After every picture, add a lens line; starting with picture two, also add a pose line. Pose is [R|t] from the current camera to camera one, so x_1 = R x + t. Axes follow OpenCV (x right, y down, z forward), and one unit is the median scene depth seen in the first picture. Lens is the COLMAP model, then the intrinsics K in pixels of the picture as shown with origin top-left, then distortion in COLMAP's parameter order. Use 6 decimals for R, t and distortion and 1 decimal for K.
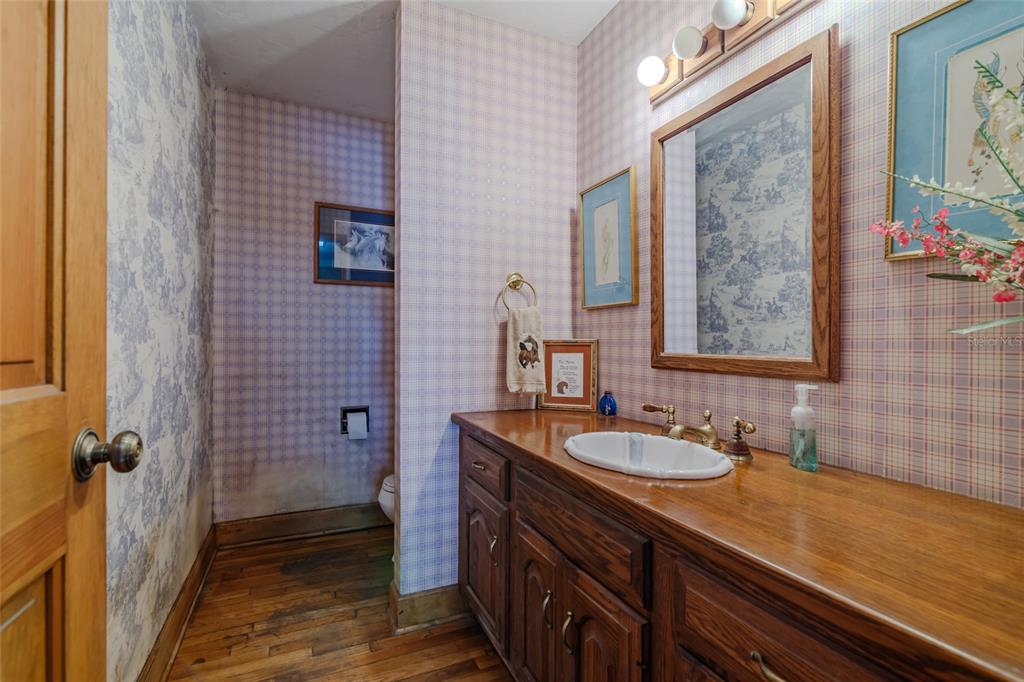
lens RADIAL K [[468.2, 0, 512.1], [0, 468.2, 343.9], [0, 0, 1]] dist [0.001167, 0.000008]
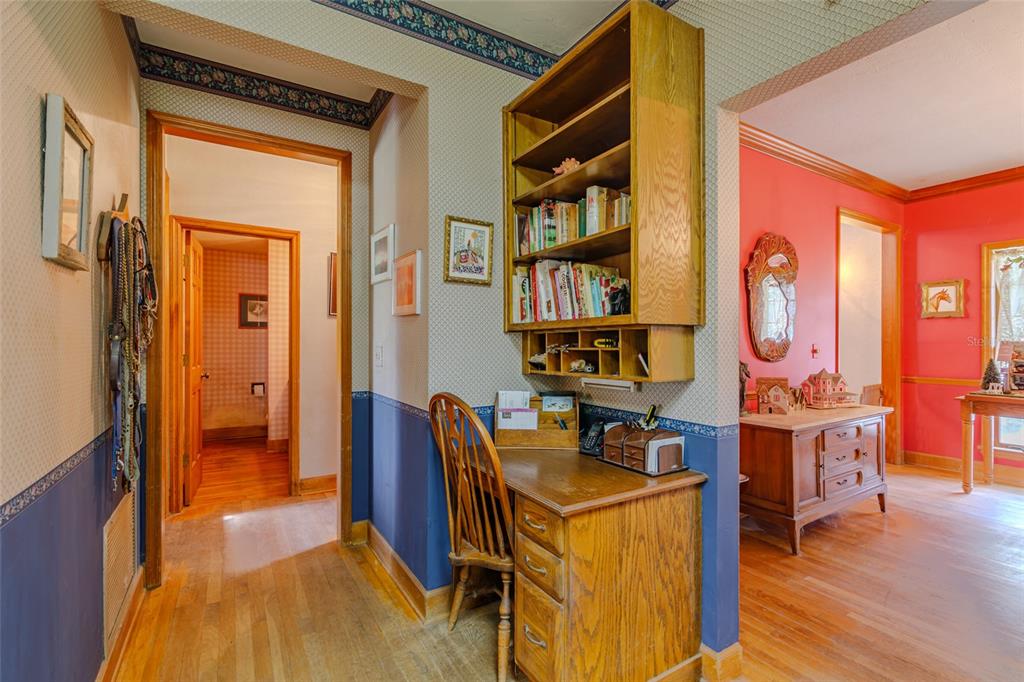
lens RADIAL K [[468.2, 0, 513.9], [0, 468.2, 342.2], [0, 0, 1]] dist [0.001167, 0.000008]
pose [[0.992714, -0.004534, 0.120407, 0.645058], [0.005443, 0.999959, -0.007222, -0.038848], [-0.120369, 0.007825, 0.992698, -1.452186]]
